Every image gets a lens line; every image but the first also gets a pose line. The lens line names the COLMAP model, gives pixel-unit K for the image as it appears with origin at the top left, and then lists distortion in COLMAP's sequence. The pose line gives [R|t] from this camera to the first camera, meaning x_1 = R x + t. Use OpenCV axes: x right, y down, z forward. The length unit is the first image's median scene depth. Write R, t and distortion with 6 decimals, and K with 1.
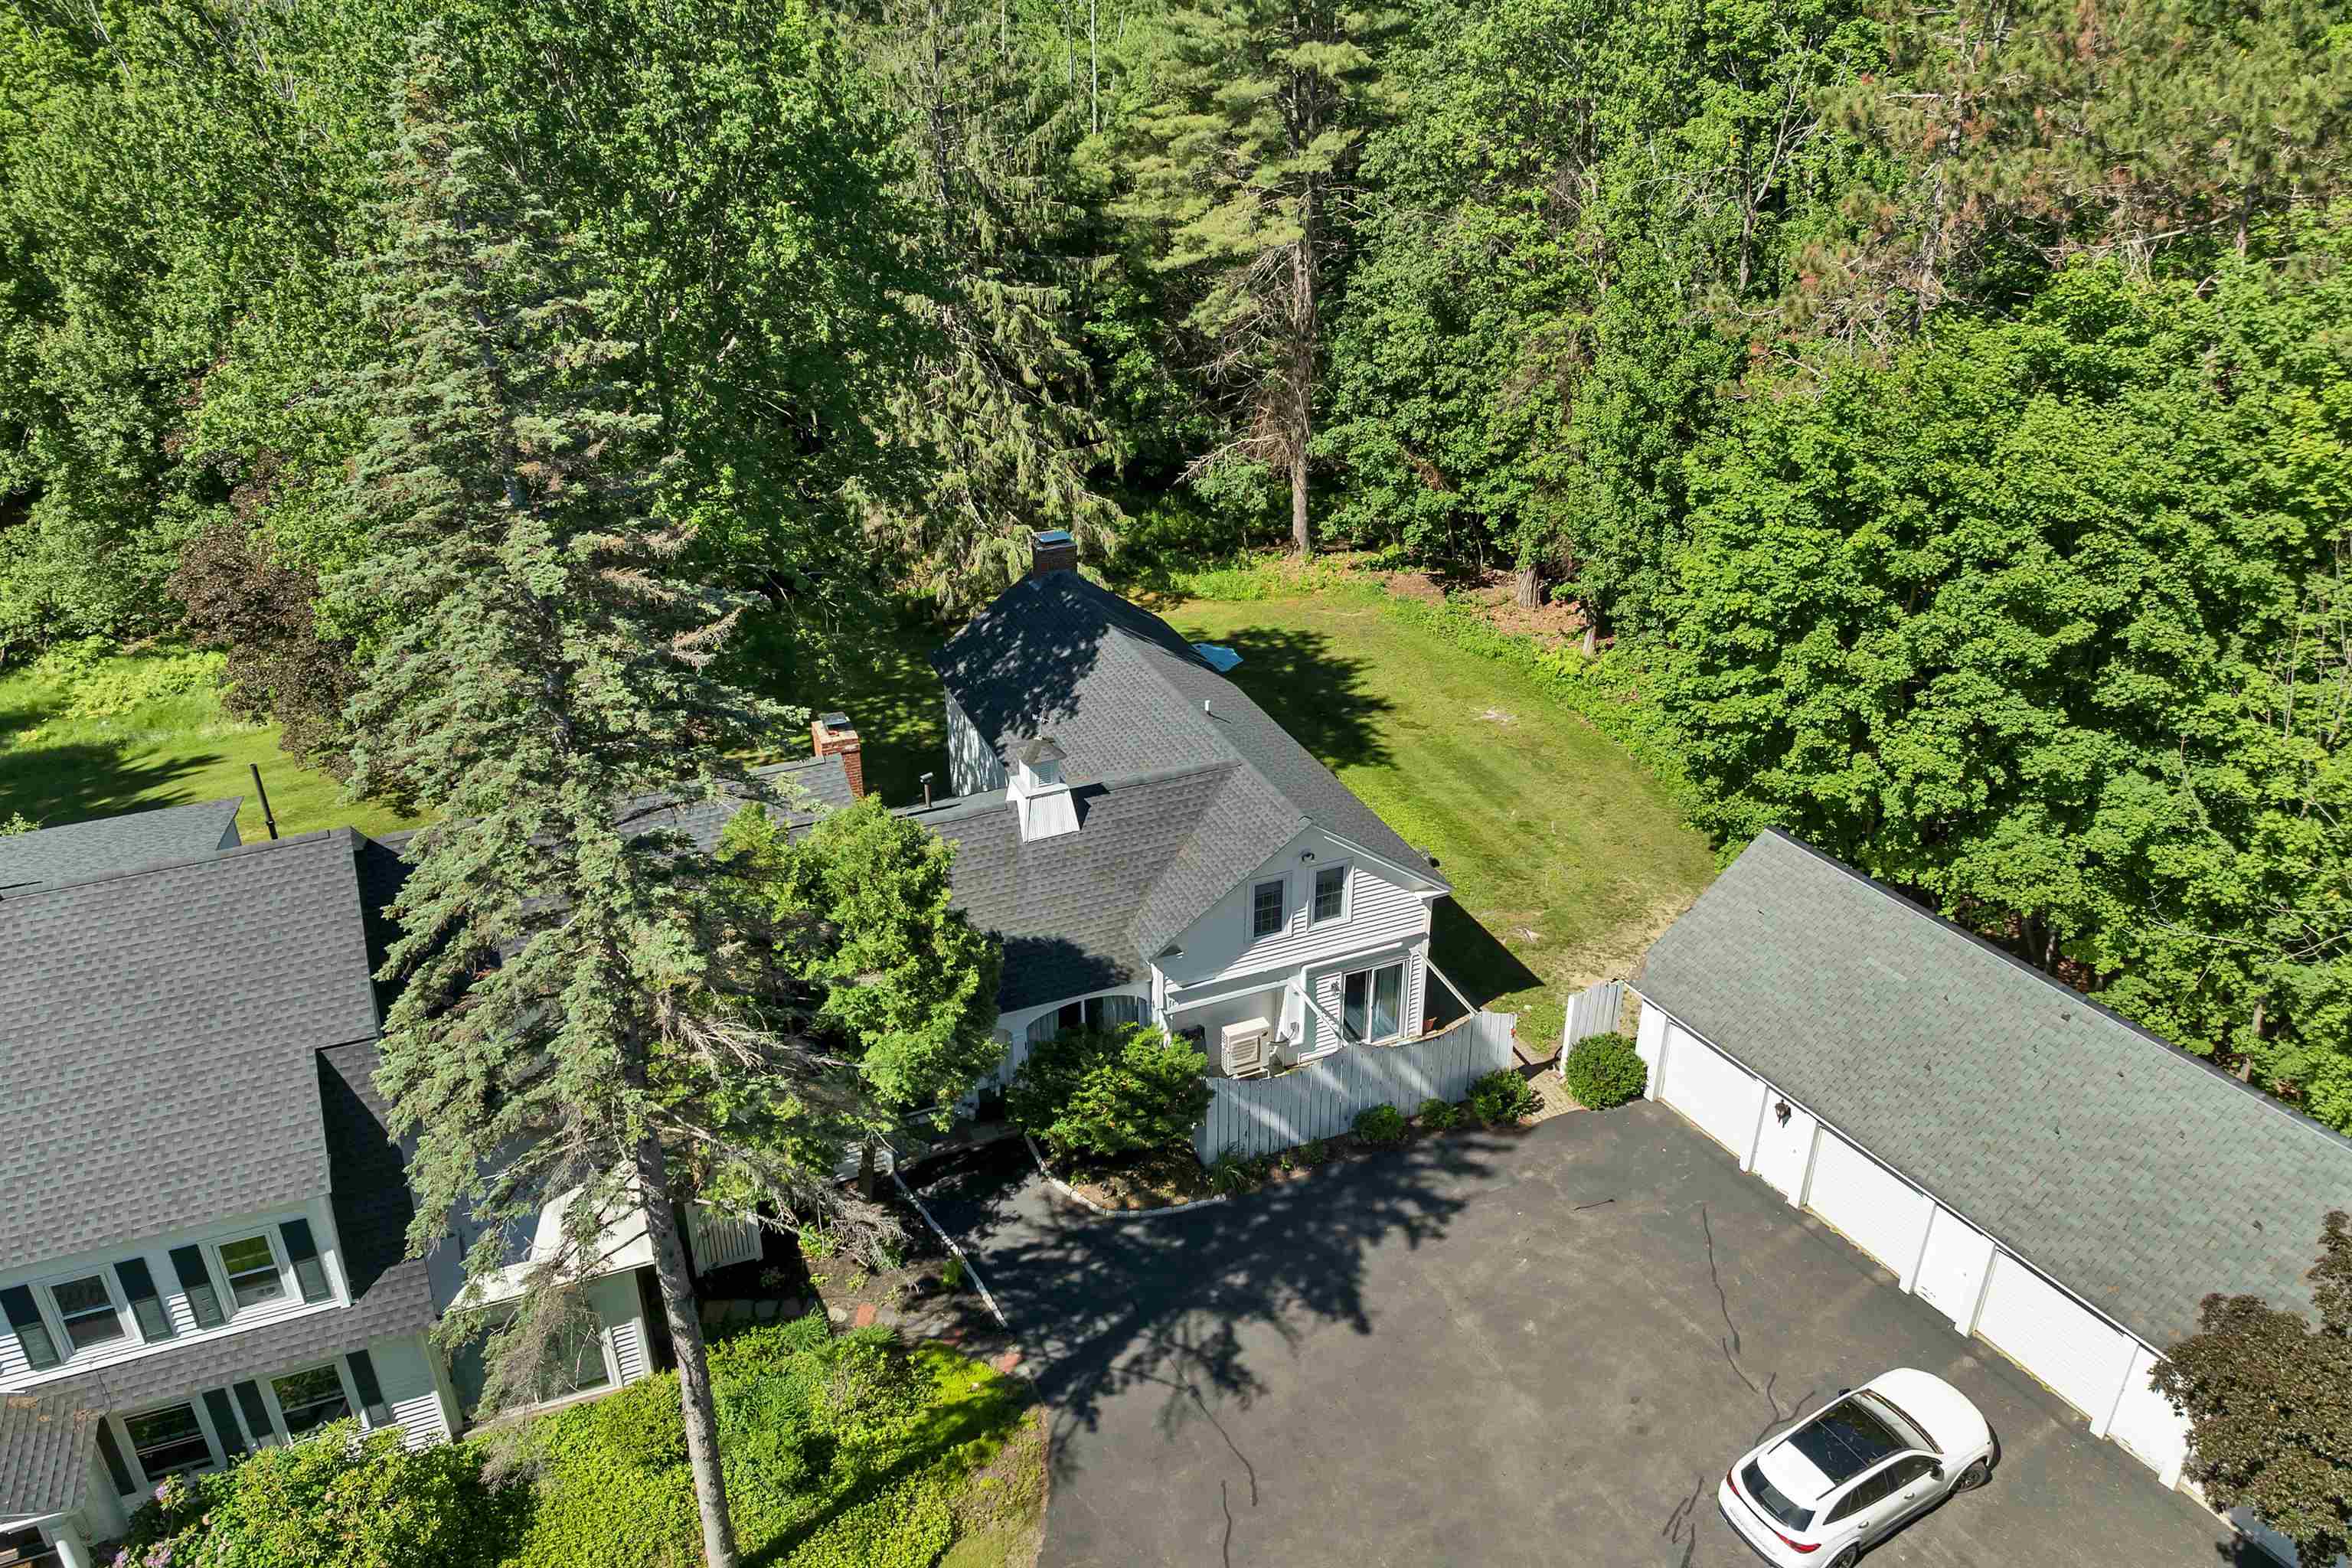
lens RADIAL K [[1742.6, 0, 1176.0], [0, 1742.6, 784.0], [0, 0, 1]] dist [0.005788, 0.000050]
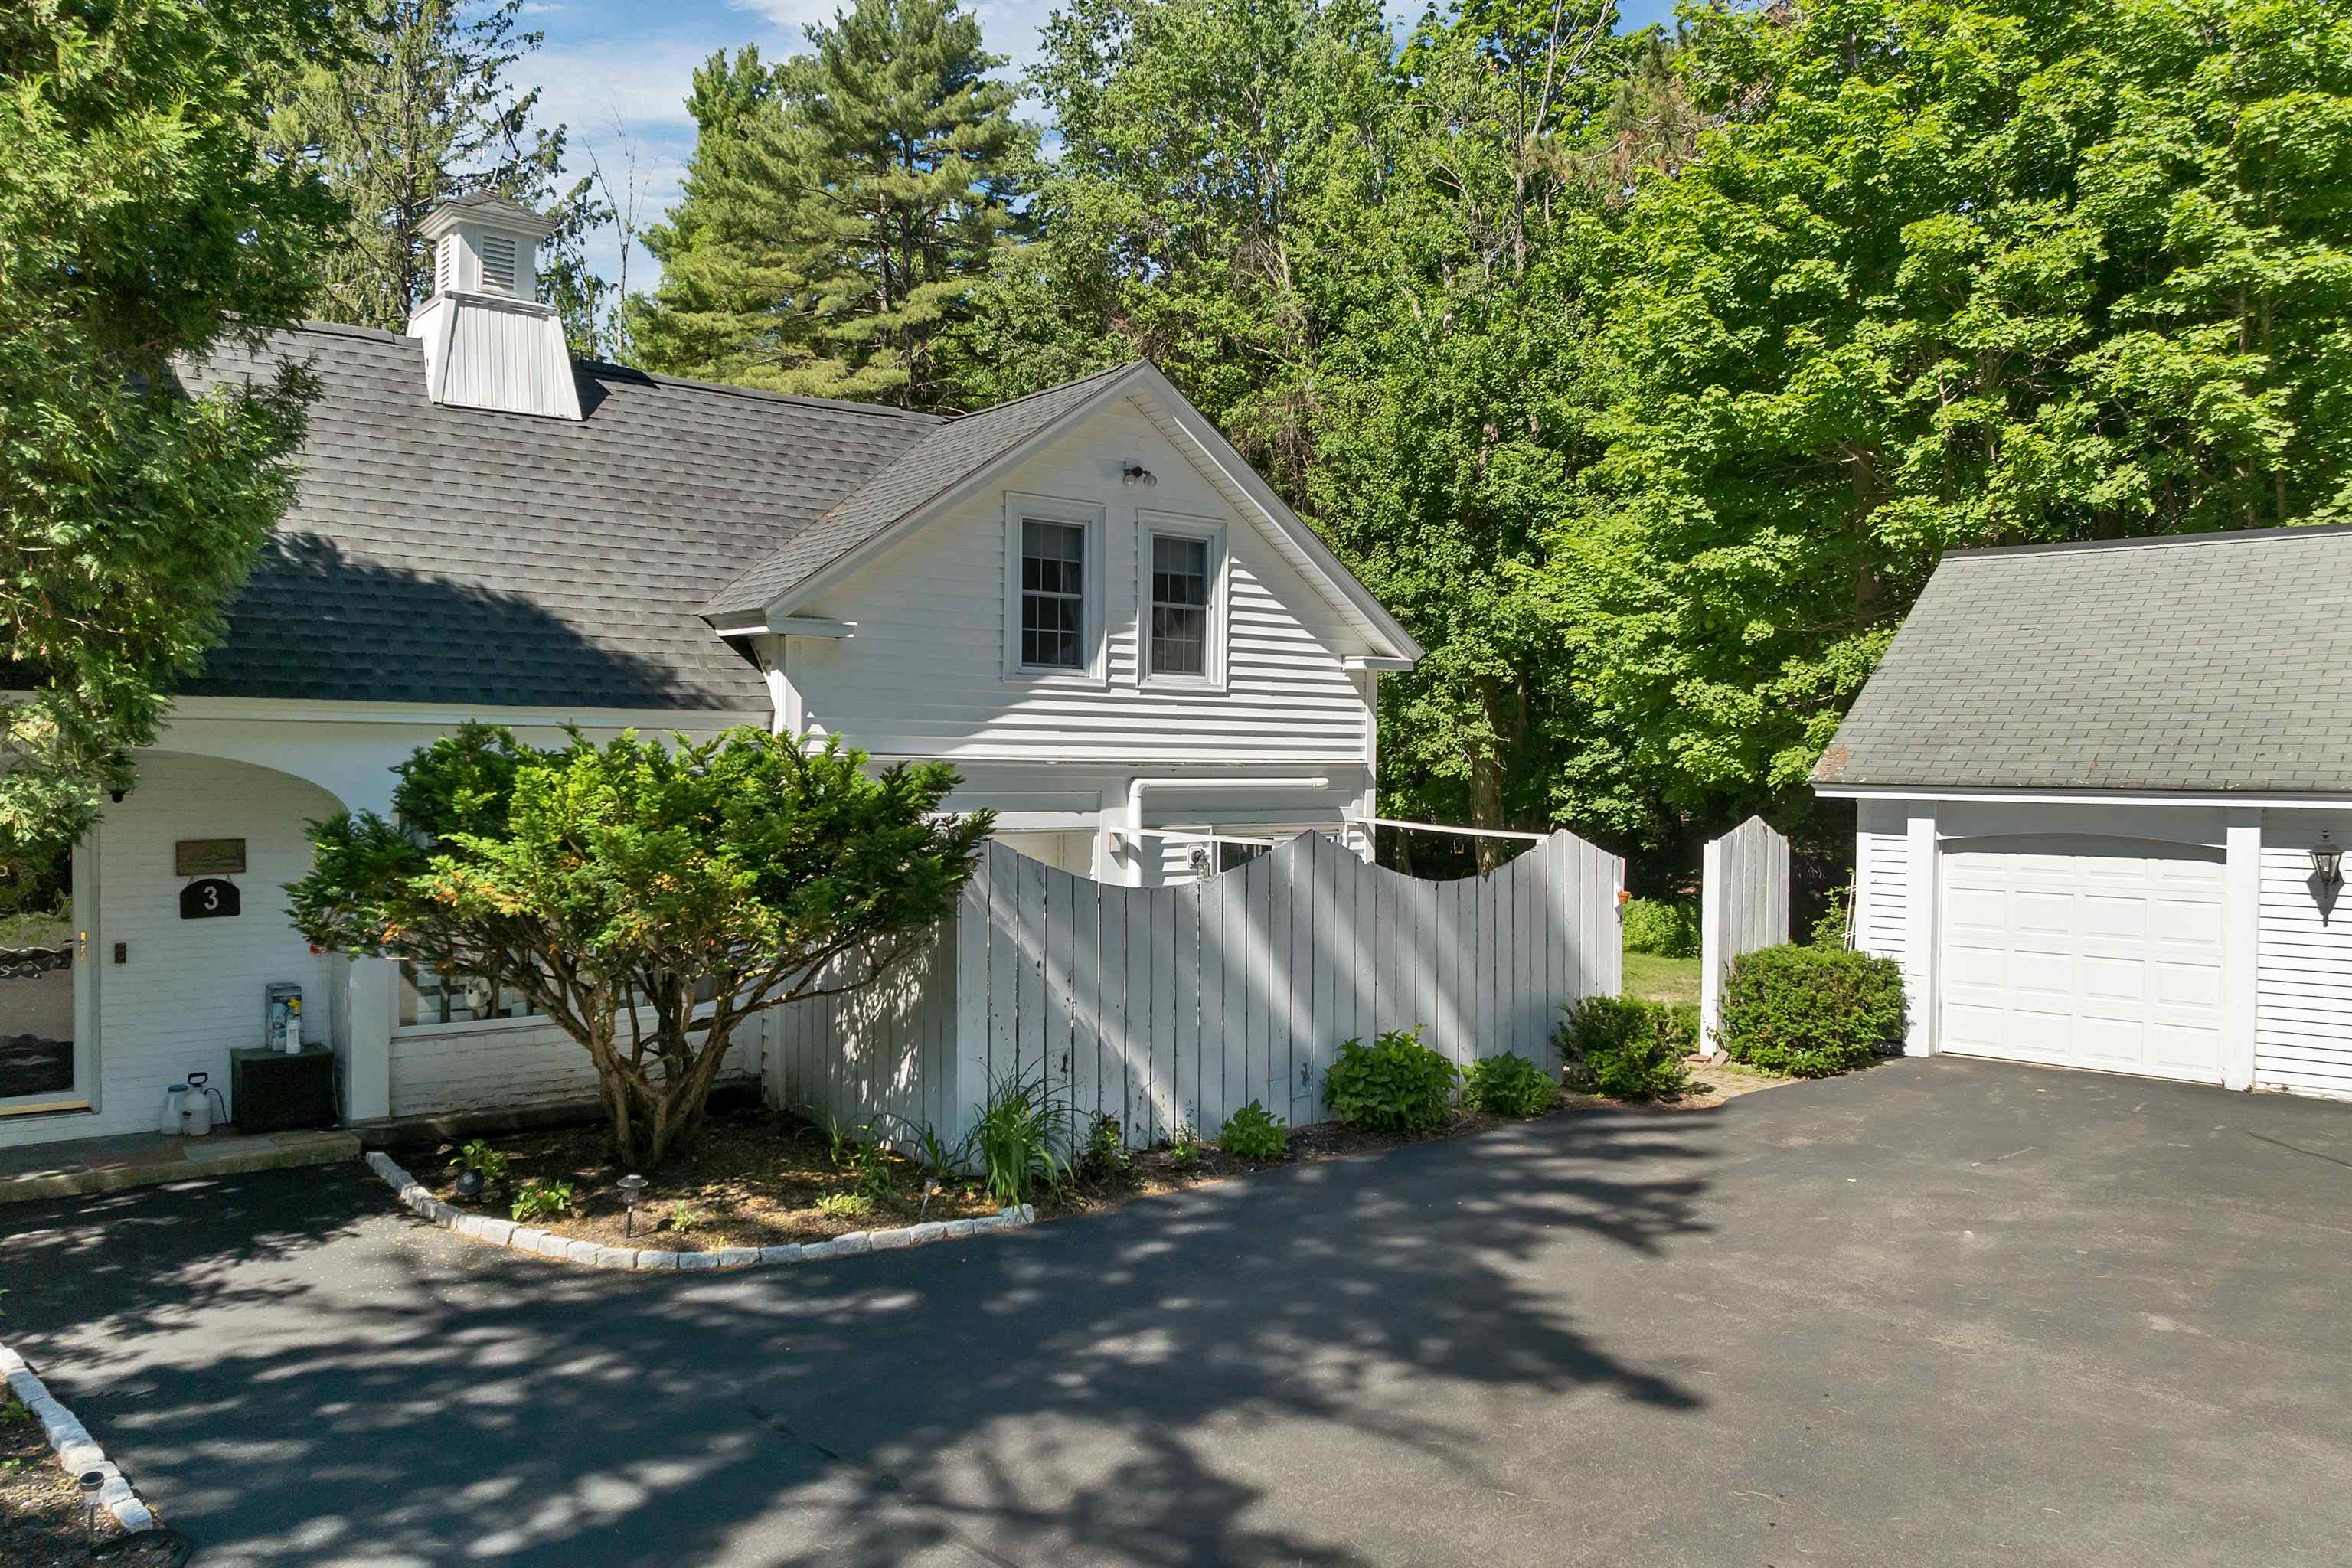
lens RADIAL K [[1681.0, 0, 1182.3], [0, 1681.0, 756.0], [0, 0, 1]] dist [-0.037323, 0.001305]
pose [[0.961395, 0.009414, 0.275010, -0.026325], [0.118534, 0.887768, -0.444767, 0.278092], [-0.248332, 0.460195, 0.852380, 0.645069]]
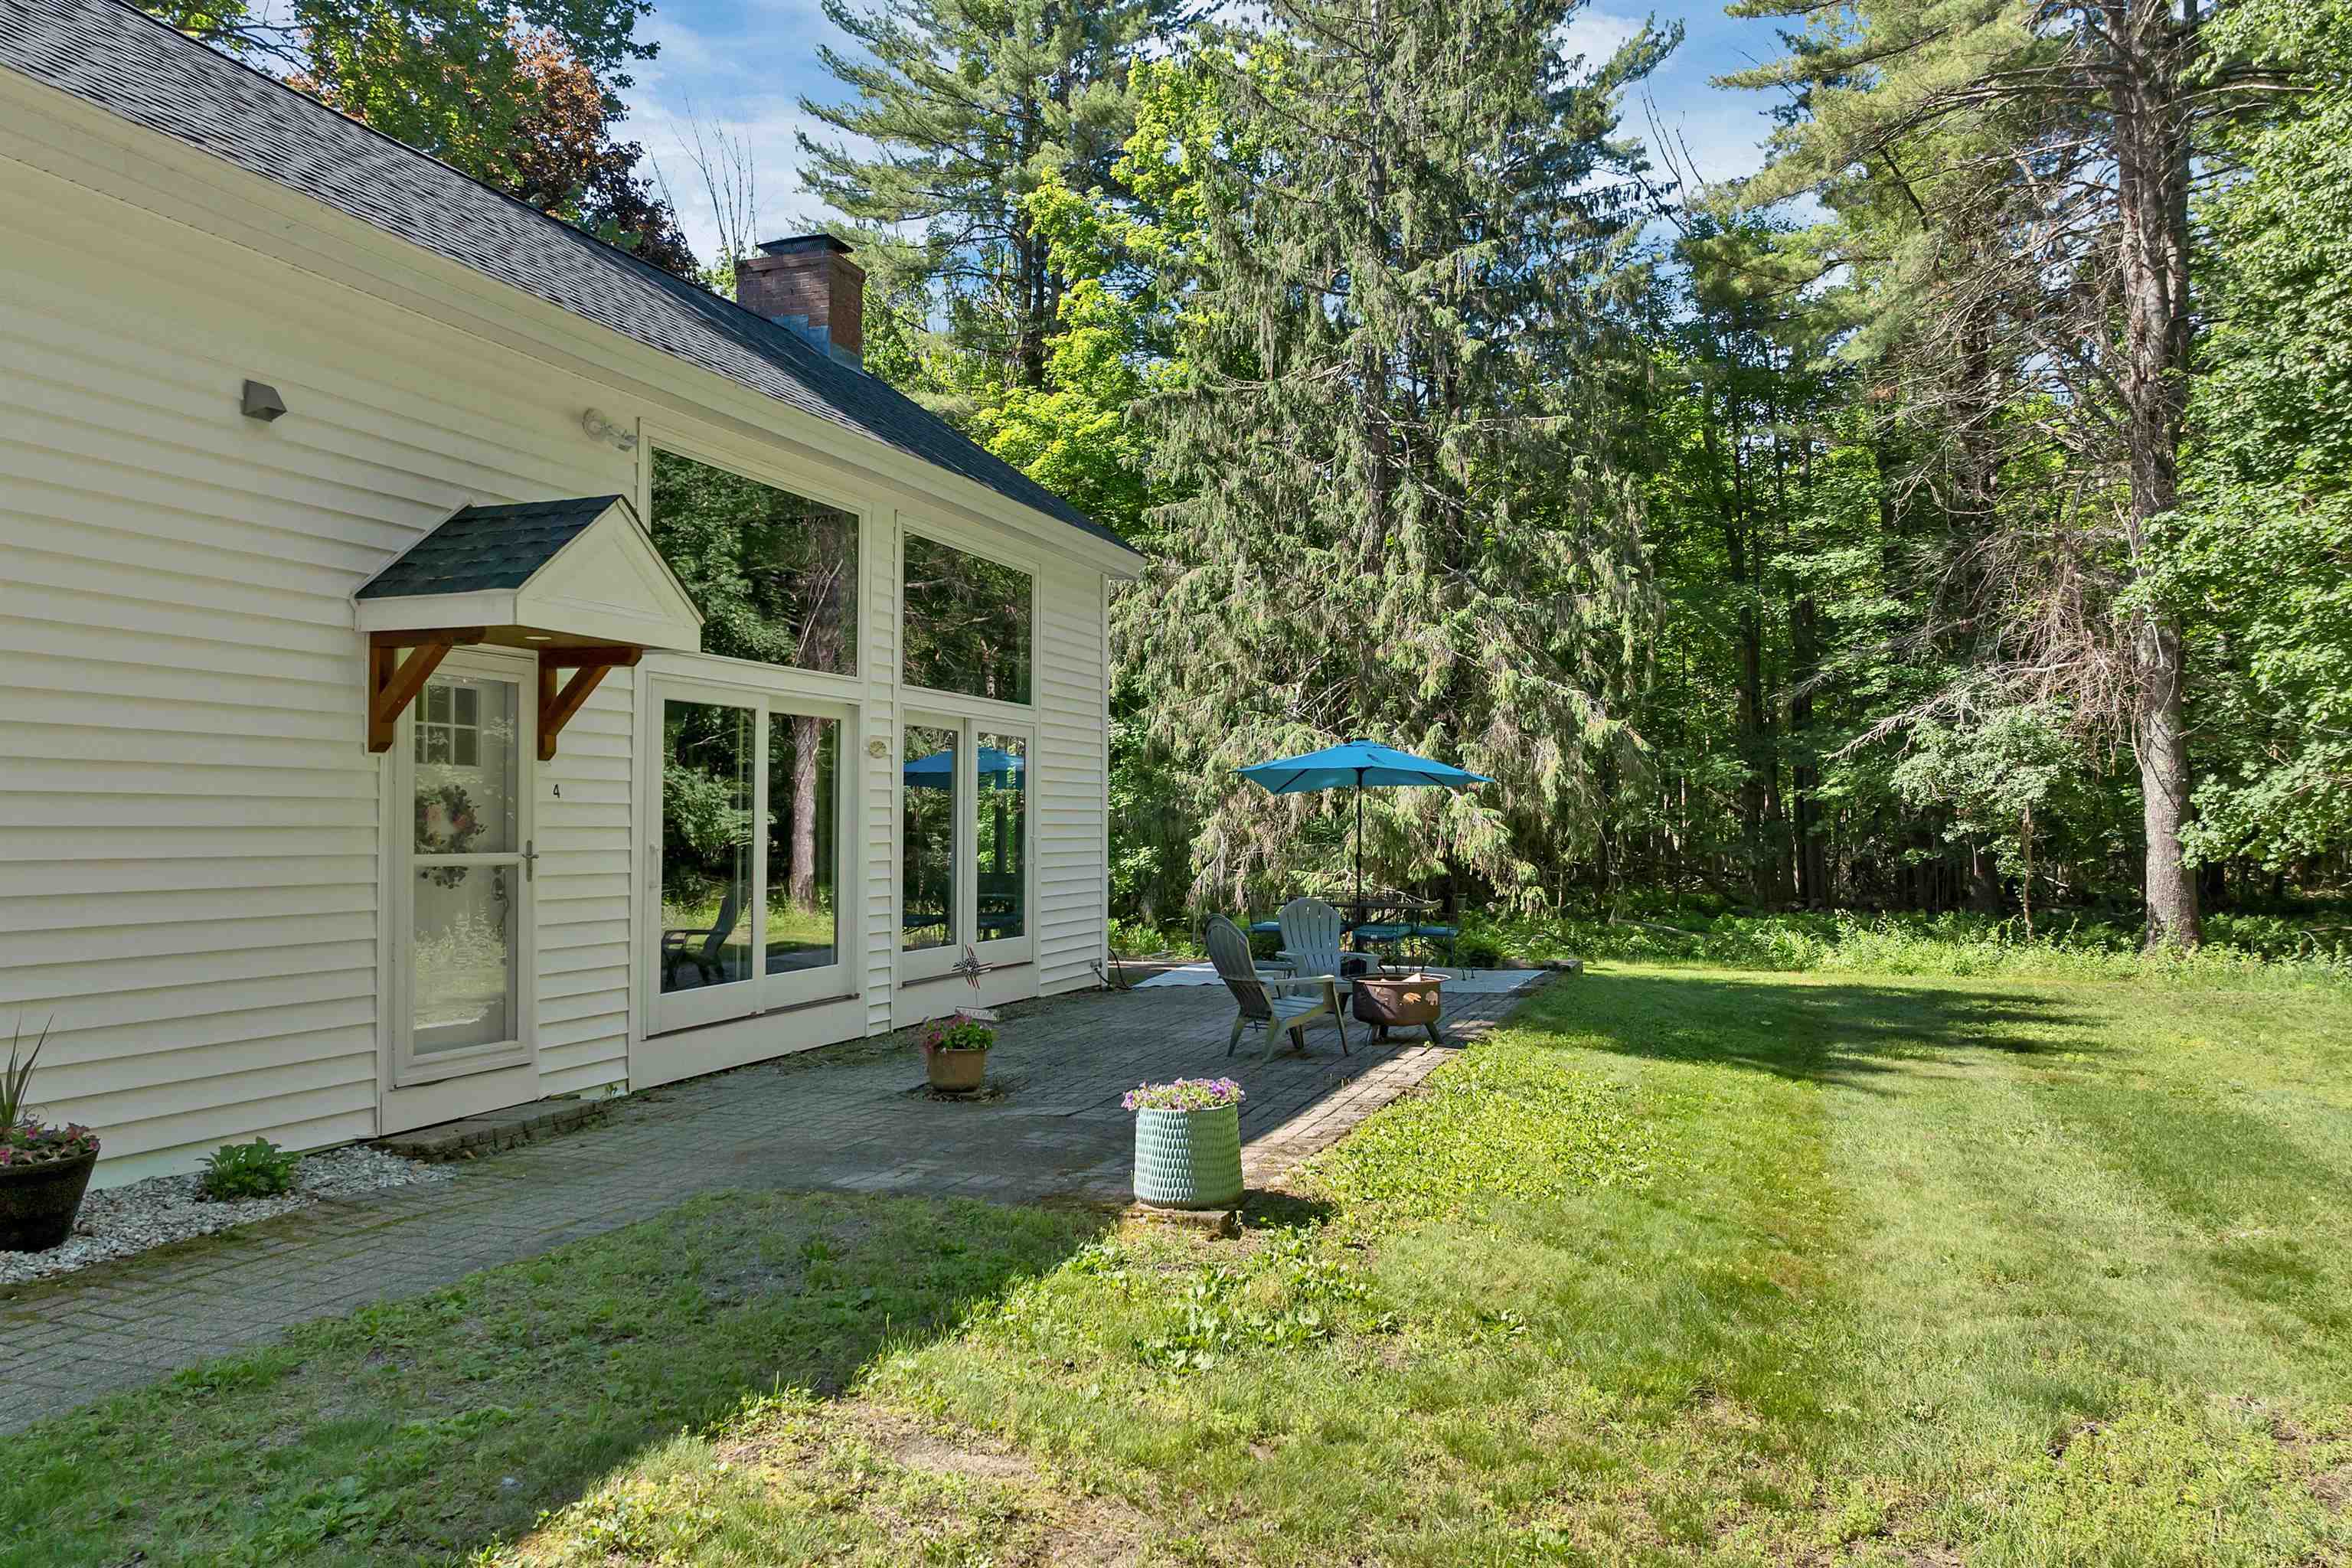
lens RADIAL K [[1692.2, 0, 1181.1], [0, 1692.2, 781.2], [0, 0, 1]] dist [-0.034609, 0.007160]
pose [[0.752476, -0.021698, -0.658263, 0.291332], [-0.298236, 0.879893, -0.369925, 0.089942], [0.587227, 0.474677, 0.655626, 1.094570]]
